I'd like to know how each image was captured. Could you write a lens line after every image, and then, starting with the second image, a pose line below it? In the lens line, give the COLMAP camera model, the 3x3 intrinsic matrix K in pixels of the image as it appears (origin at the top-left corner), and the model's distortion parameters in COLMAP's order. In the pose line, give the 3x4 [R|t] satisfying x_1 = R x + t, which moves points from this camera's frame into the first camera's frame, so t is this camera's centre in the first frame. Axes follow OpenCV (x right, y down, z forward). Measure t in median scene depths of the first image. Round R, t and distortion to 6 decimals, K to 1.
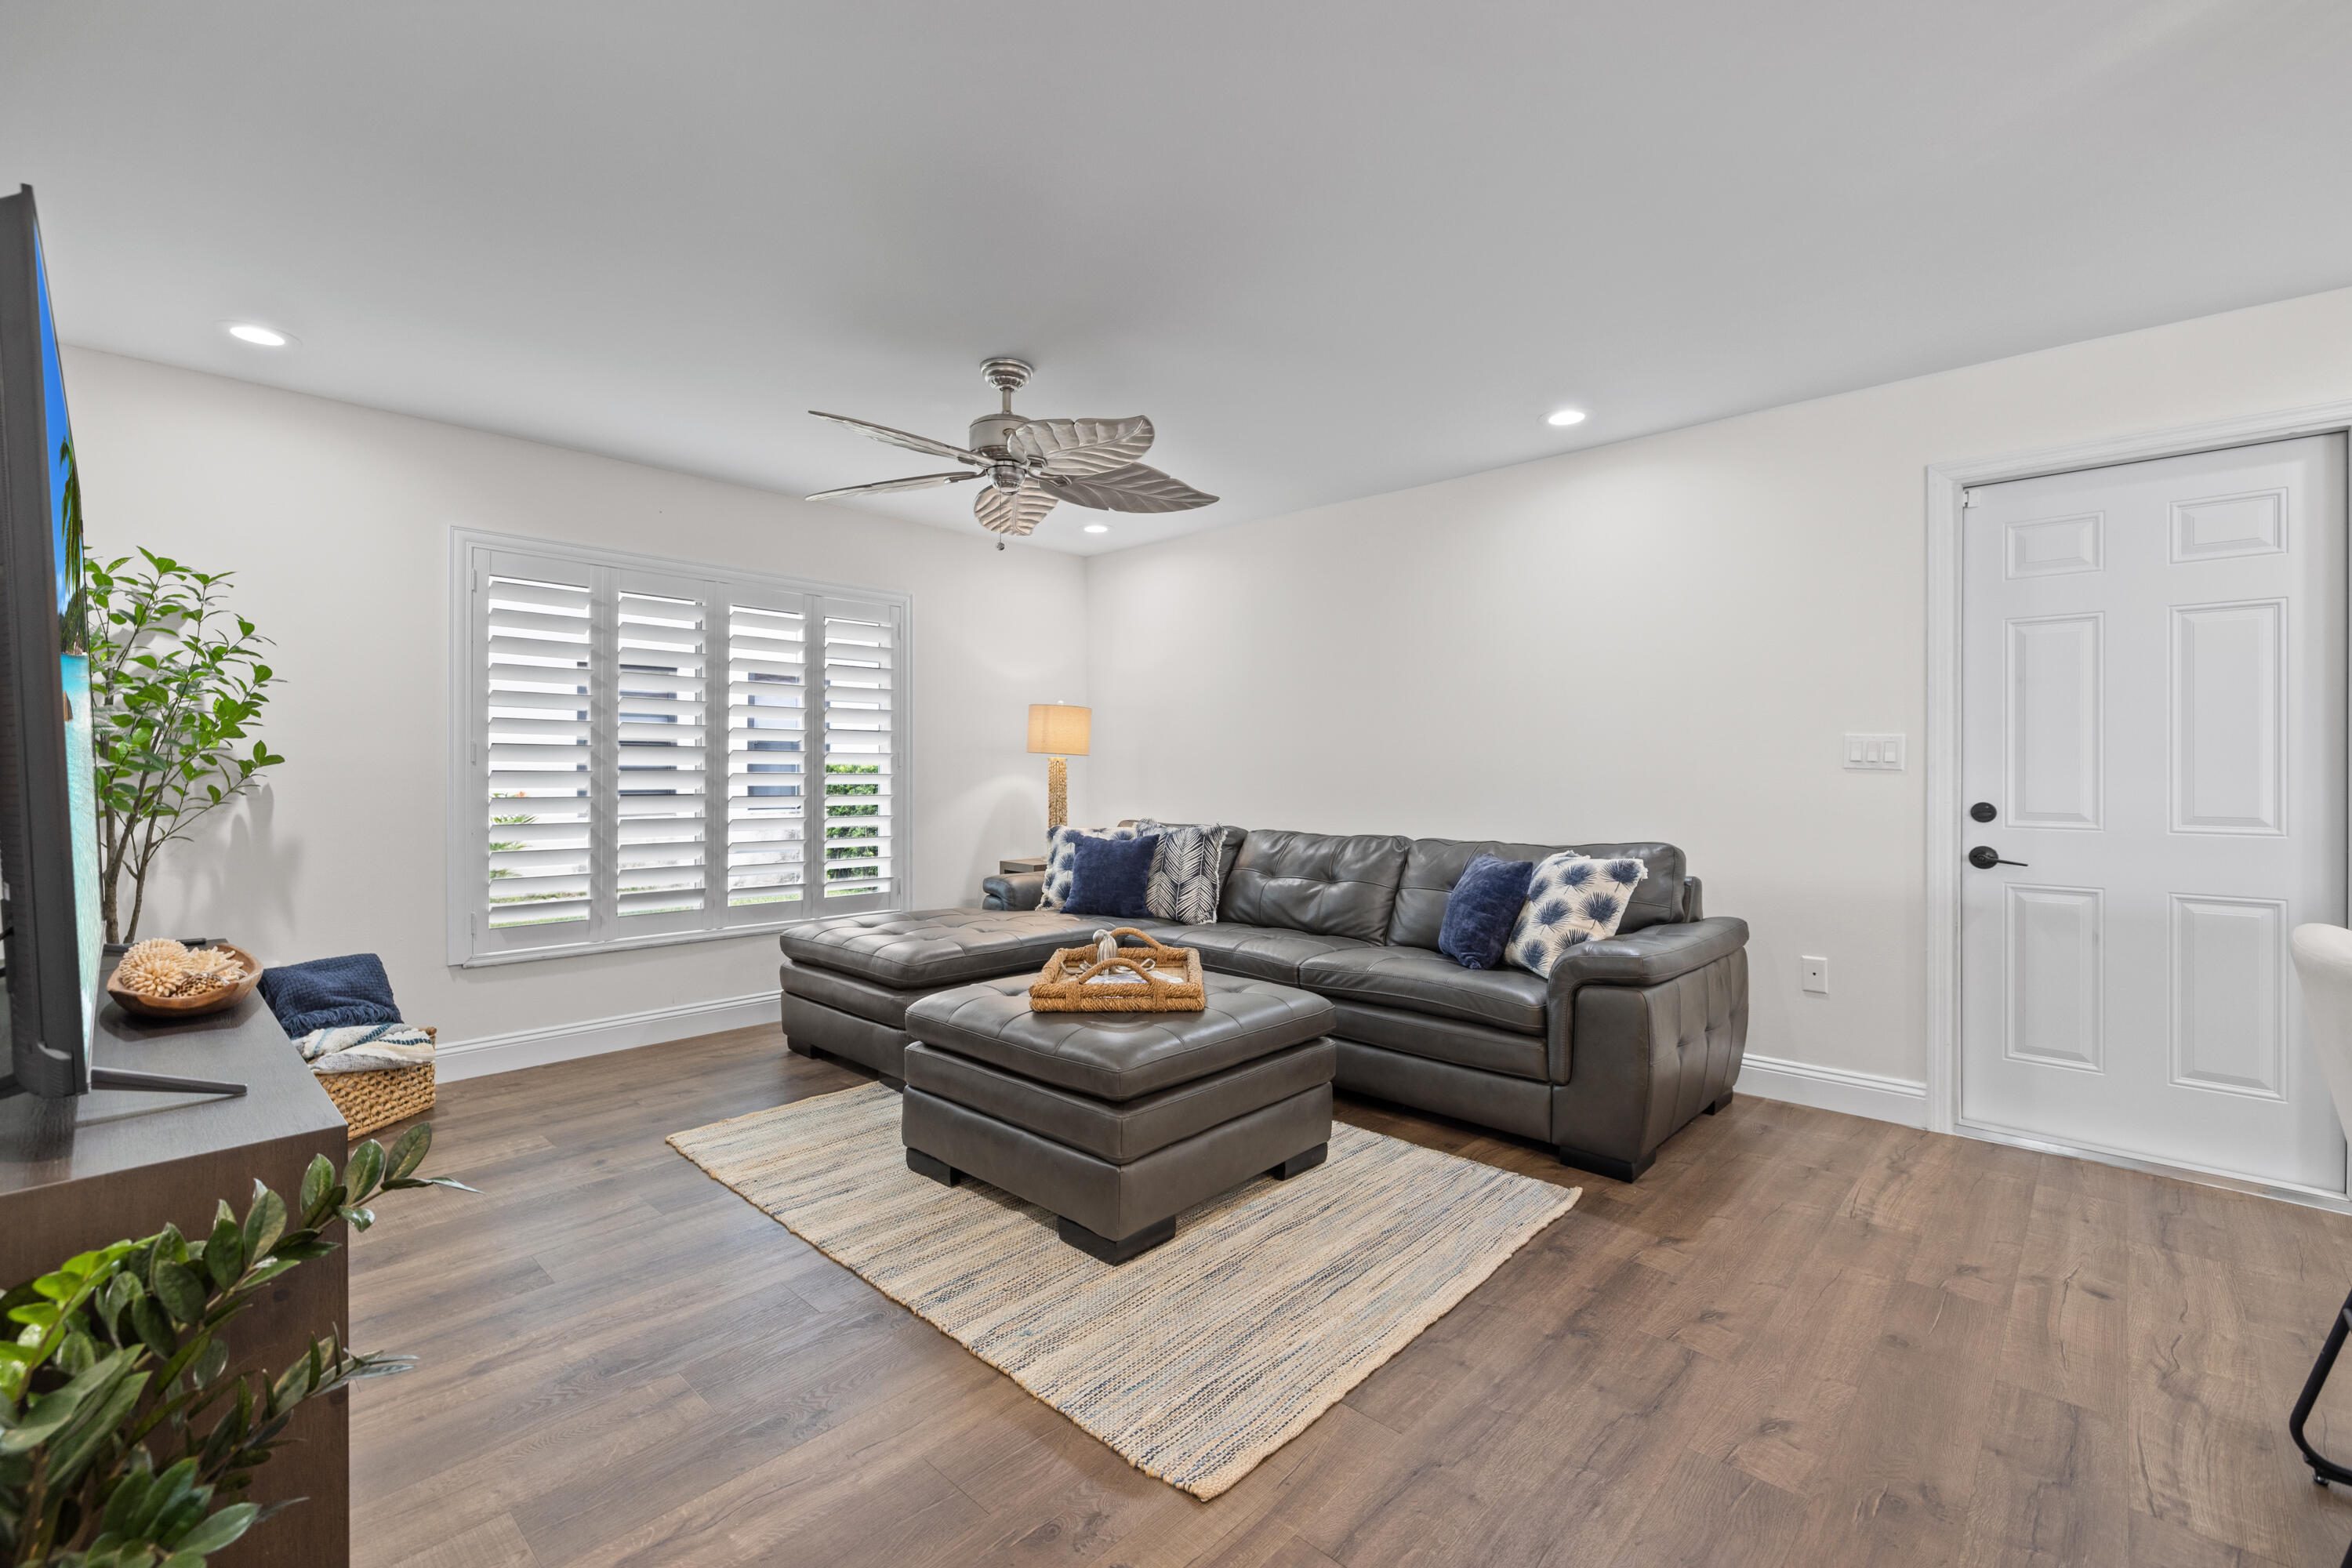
lens RADIAL K [[1004.5, 0, 1155.9], [0, 1004.5, 768.2], [0, 0, 1]] dist [0.000294, -0.000050]
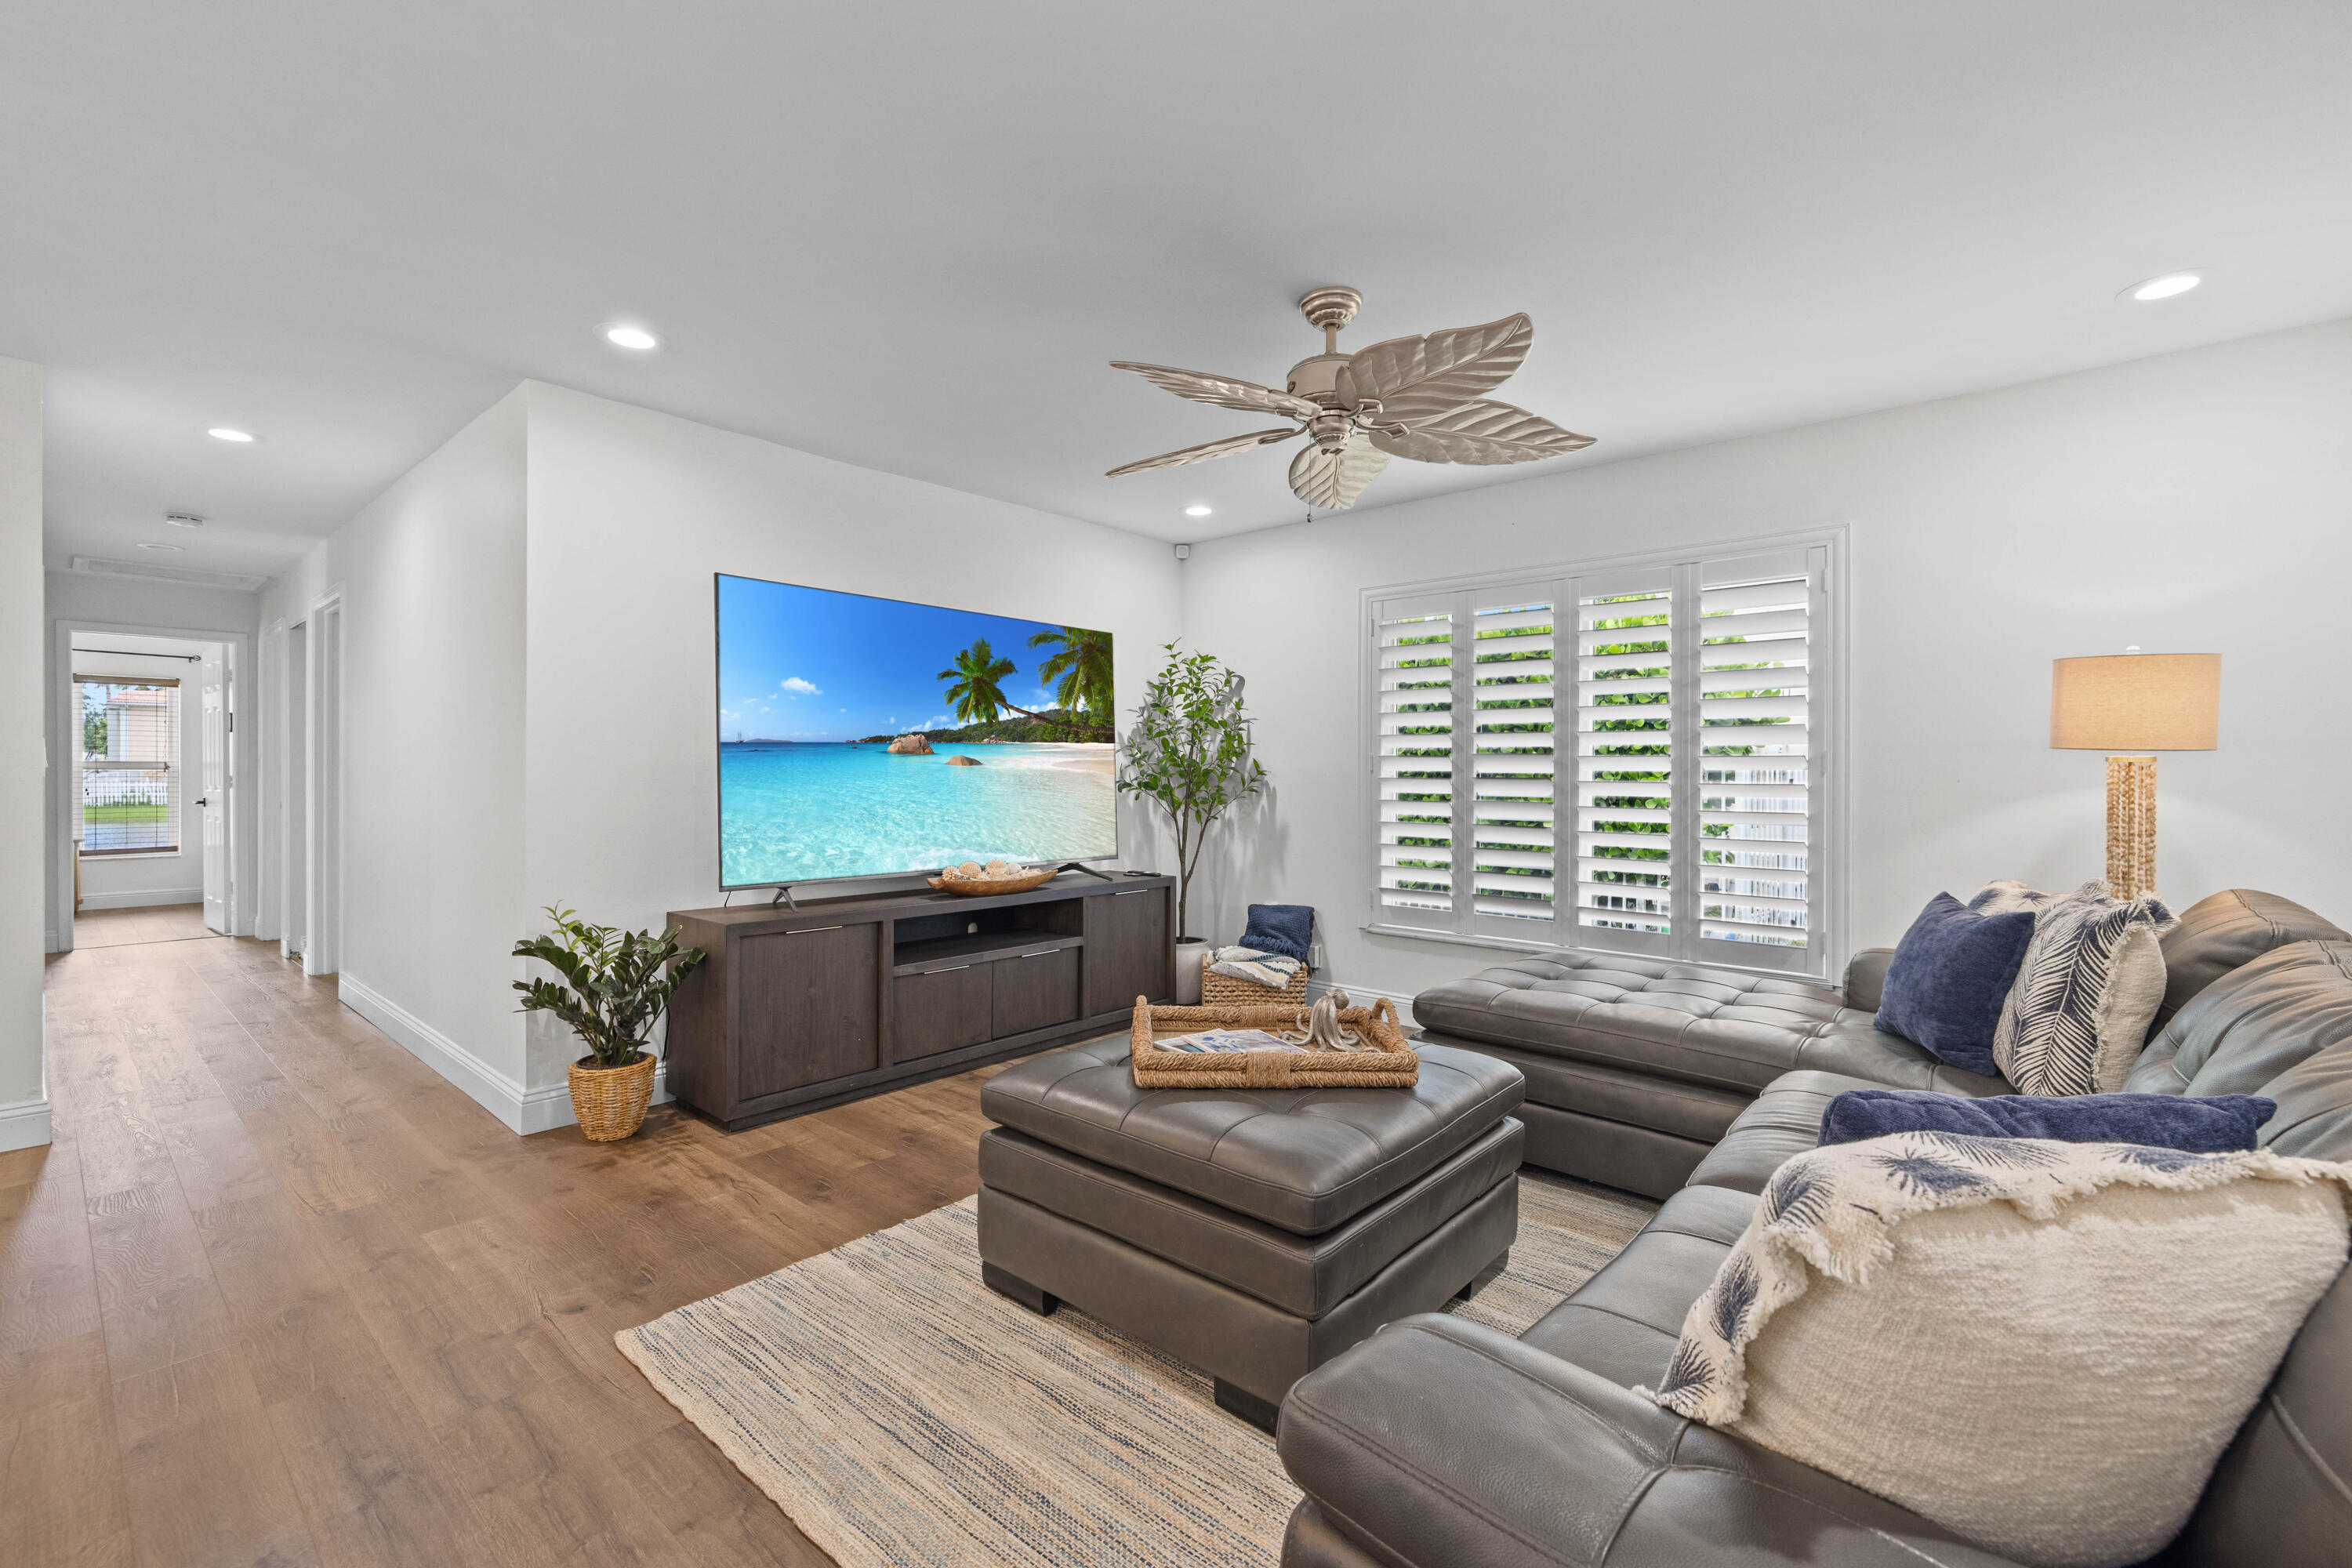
lens RADIAL K [[1004.5, 0, 1173.8], [0, 1004.5, 767.0], [0, 0, 1]] dist [0.000294, -0.000050]
pose [[0.043239, -0.006526, -0.999043, 0.766272], [-0.000968, 0.999978, -0.006574, -0.001028], [0.999064, 0.001251, 0.043232, 0.923050]]
